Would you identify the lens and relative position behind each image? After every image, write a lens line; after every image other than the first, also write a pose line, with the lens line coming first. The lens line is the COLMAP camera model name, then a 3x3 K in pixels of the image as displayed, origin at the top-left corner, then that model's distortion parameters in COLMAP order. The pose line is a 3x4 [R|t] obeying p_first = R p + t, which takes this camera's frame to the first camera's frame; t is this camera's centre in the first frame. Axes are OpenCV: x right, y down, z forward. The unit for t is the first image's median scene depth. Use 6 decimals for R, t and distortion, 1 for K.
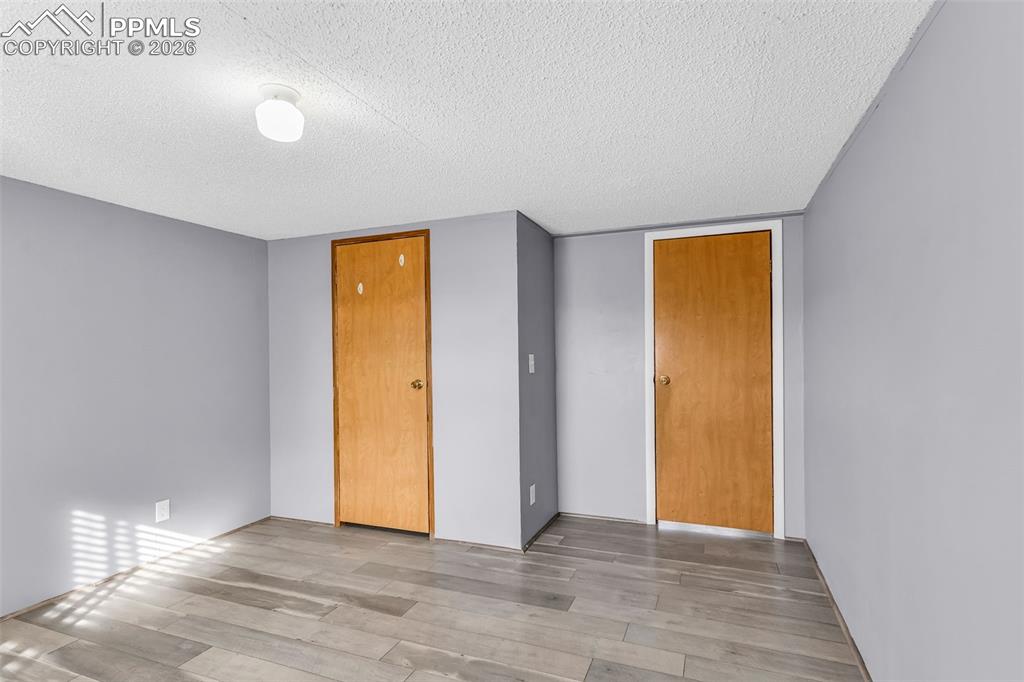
lens RADIAL K [[493.8, 0, 512.9], [0, 493.8, 345.7], [0, 0, 1]] dist [-0.000718, 0.000289]
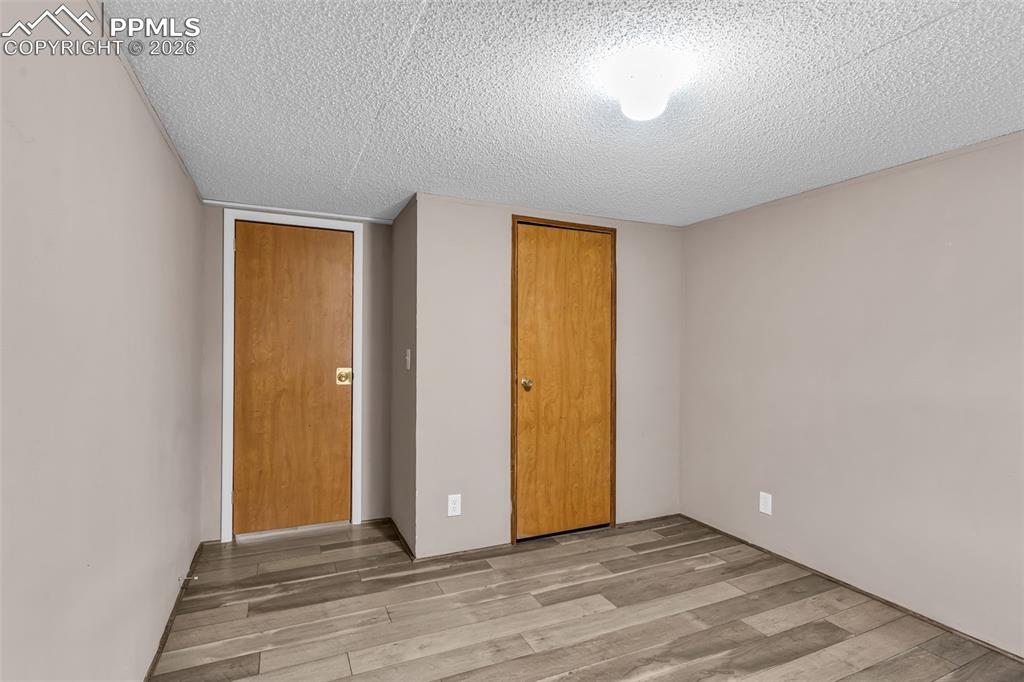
lens RADIAL K [[485.9, 0, 514.8], [0, 485.9, 343.9], [0, 0, 1]] dist [0.000025, -0.000410]
pose [[0.680836, 0.015257, 0.732277, -0.983869], [-0.025067, 0.999683, 0.002478, 0.103955], [-0.732007, -0.020044, 0.681003, 0.386908]]
